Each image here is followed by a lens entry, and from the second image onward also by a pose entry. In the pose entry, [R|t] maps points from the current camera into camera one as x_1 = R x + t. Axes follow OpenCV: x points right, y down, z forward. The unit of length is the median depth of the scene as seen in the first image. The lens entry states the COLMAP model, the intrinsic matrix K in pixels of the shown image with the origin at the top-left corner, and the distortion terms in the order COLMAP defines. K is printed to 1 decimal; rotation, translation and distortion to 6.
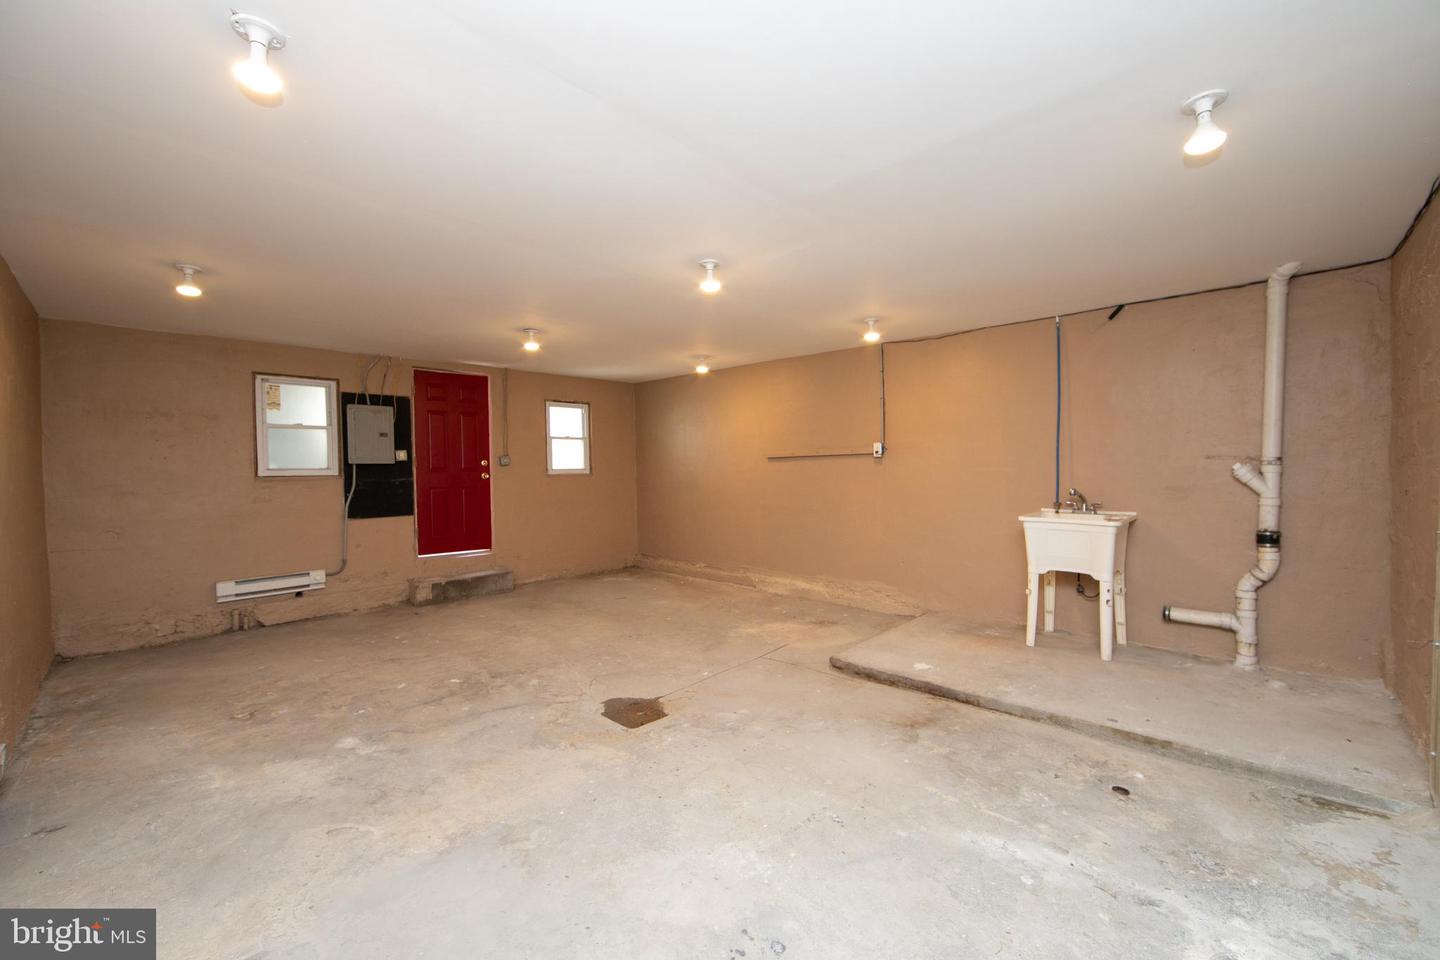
lens RADIAL K [[542.5, 0, 674.5], [0, 542.5, 470.4], [0, 0, 1]] dist [-0.013623, 0.000069]
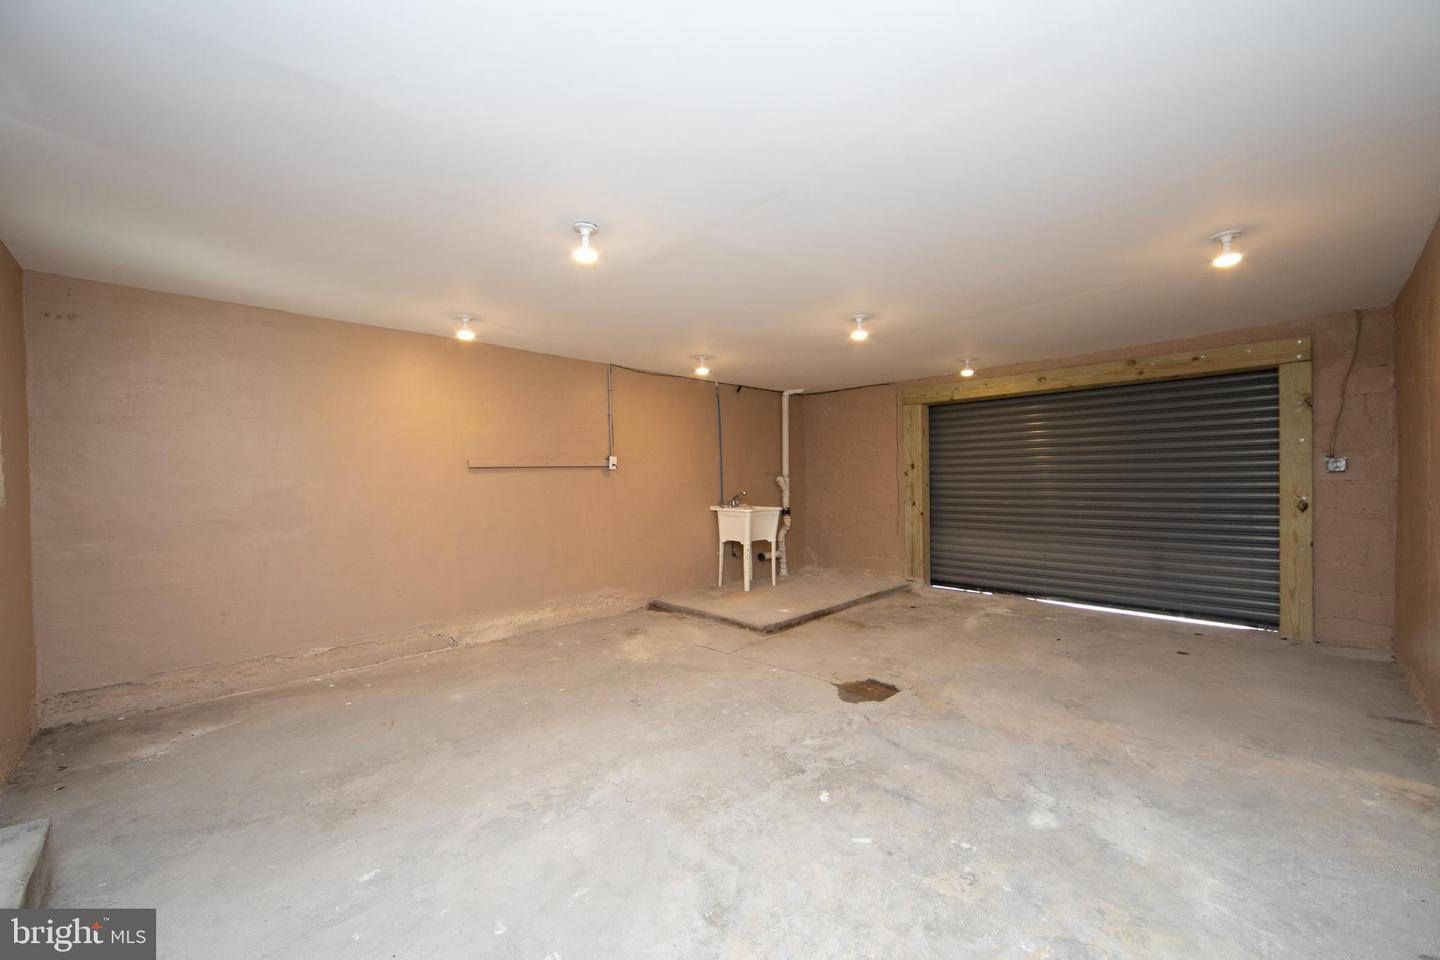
lens RADIAL K [[587.2, 0, 723.1], [0, 587.2, 470.5], [0, 0, 1]] dist [-0.013011, 0.000454]
pose [[-0.003777, 0.022815, 0.999733, -1.122861], [0.015806, 0.999616, -0.022753, 0.009074], [-0.999868, 0.015715, -0.004136, 1.121507]]
